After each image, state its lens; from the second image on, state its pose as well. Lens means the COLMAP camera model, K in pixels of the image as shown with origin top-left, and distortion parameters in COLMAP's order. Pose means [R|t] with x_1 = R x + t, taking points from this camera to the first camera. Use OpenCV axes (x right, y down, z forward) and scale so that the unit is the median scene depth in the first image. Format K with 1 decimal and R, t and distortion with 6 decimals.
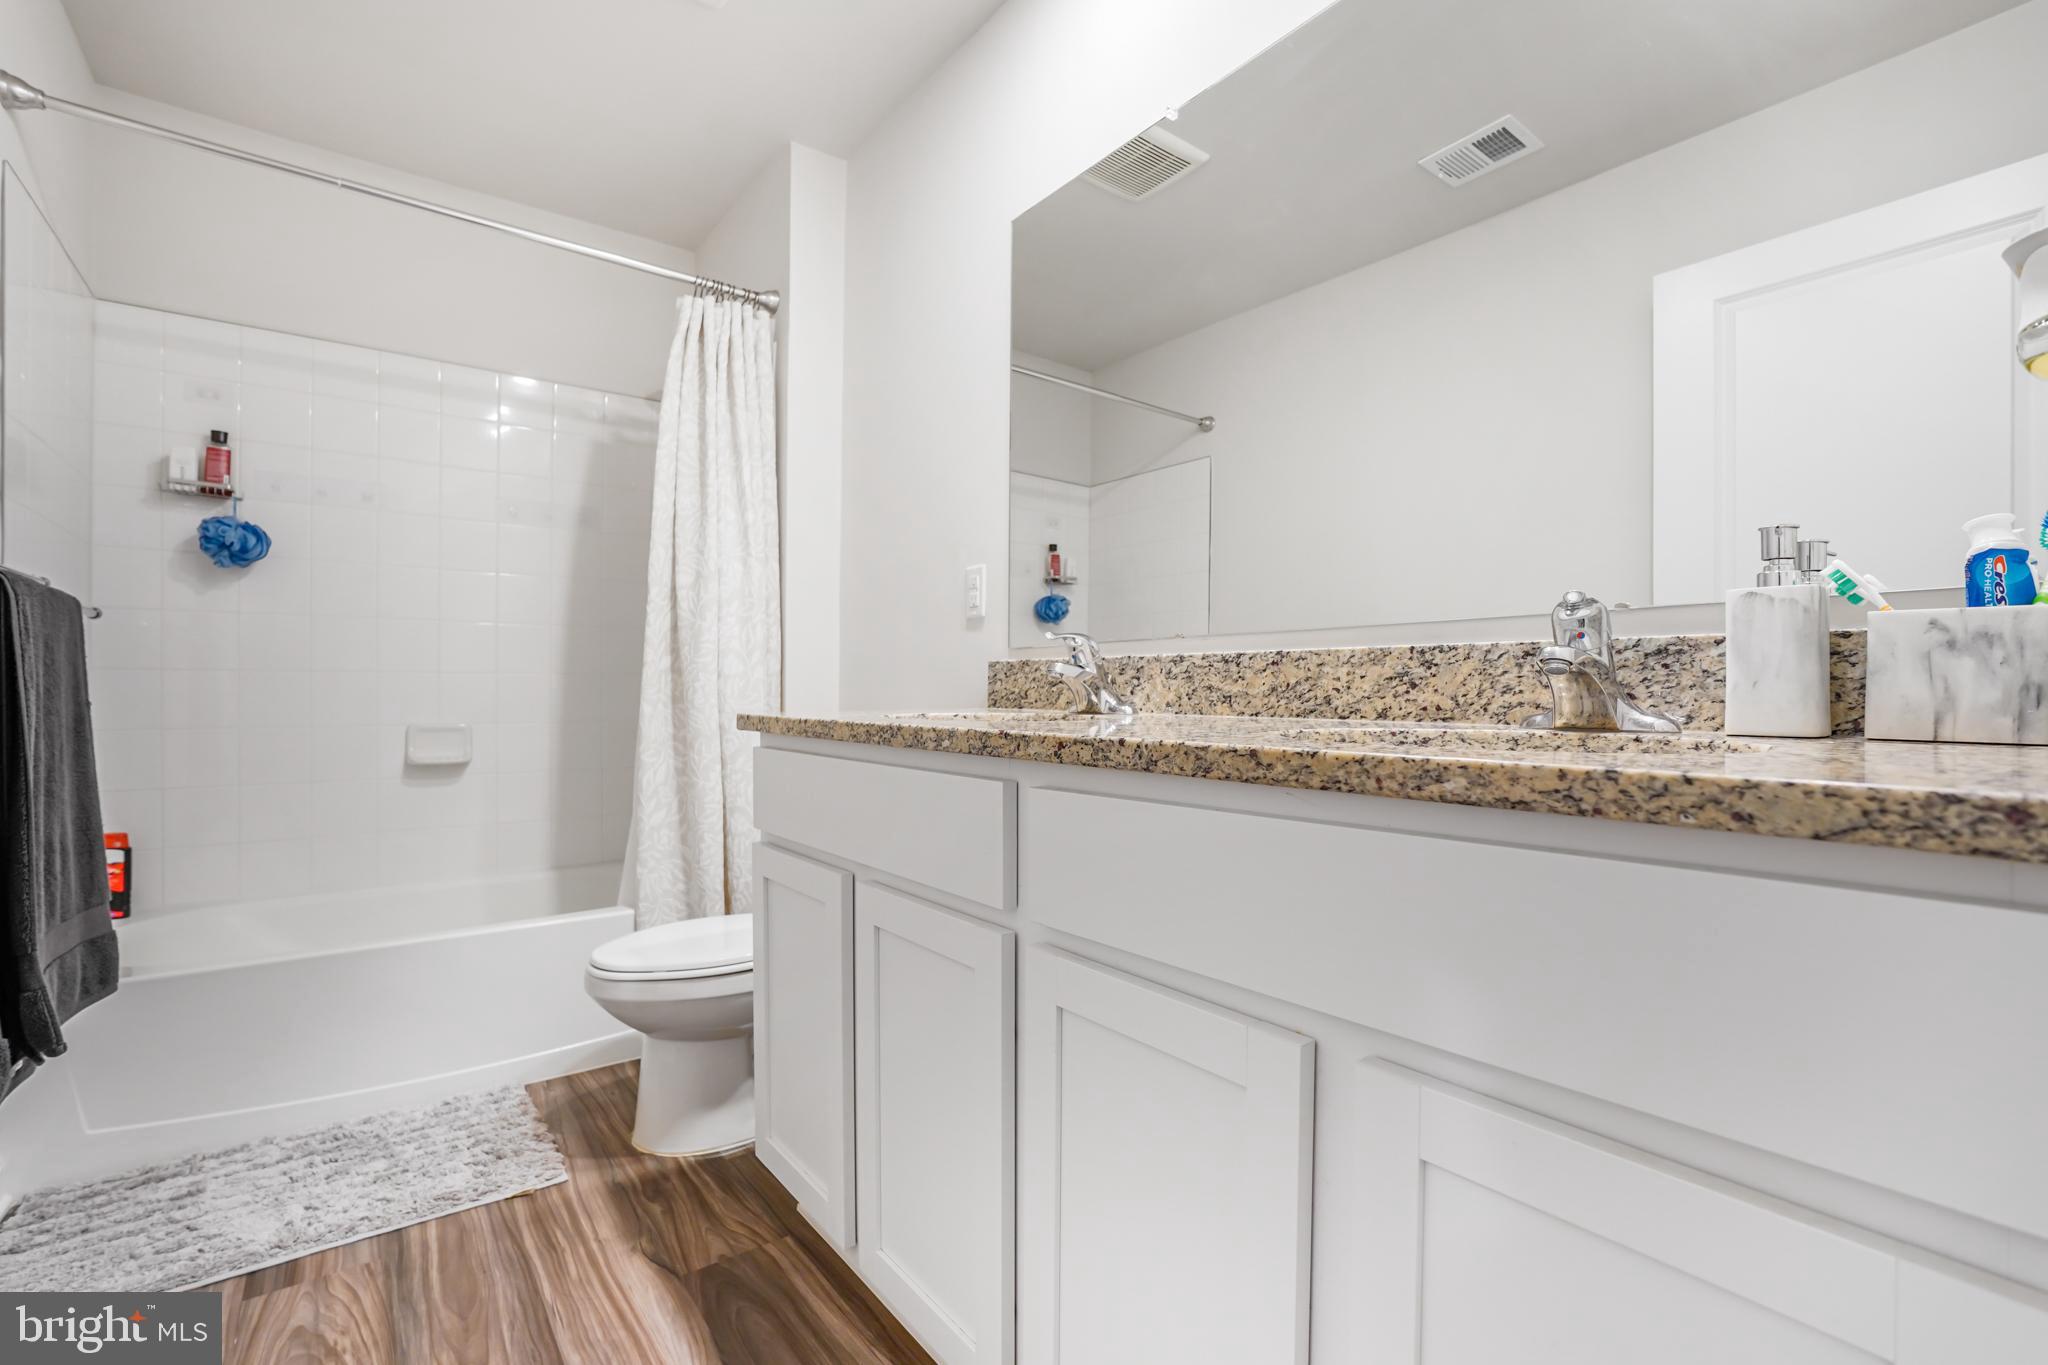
lens RADIAL K [[917.3, 0, 1015.6], [0, 917.3, 695.7], [0, 0, 1]] dist [-0.039644, 0.011099]
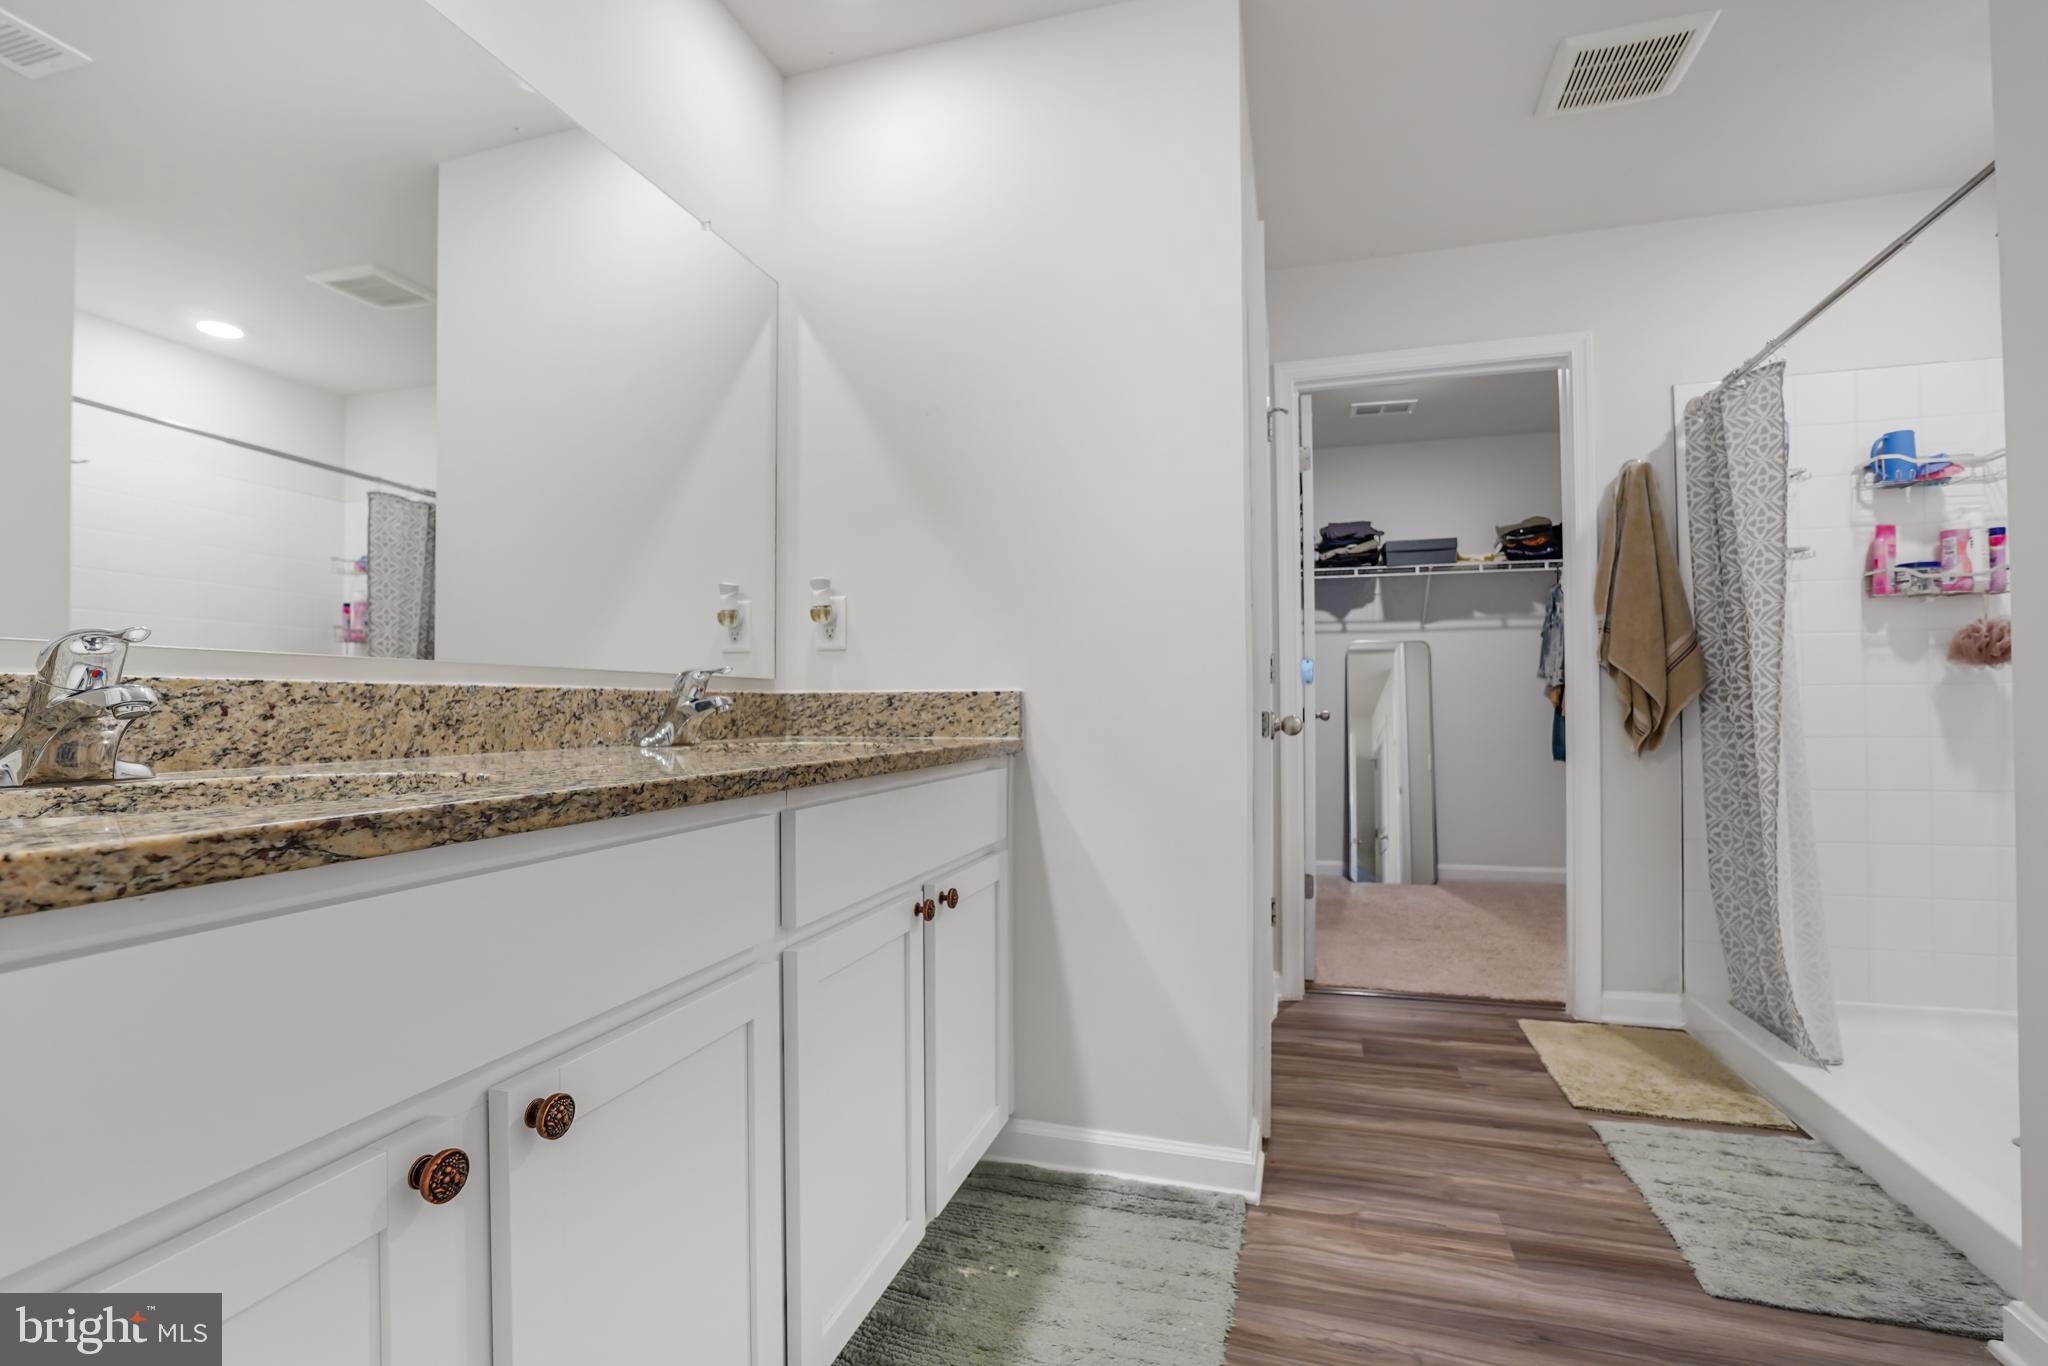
lens RADIAL K [[917.3, 0, 1015.6], [0, 917.3, 696.2], [0, 0, 1]] dist [-0.039644, 0.011099]
pose [[-0.582160, 0.019828, 0.812832, -0.960445], [0.018911, 0.999762, -0.010844, -0.023863], [-0.812854, 0.009058, -0.582397, 1.305704]]
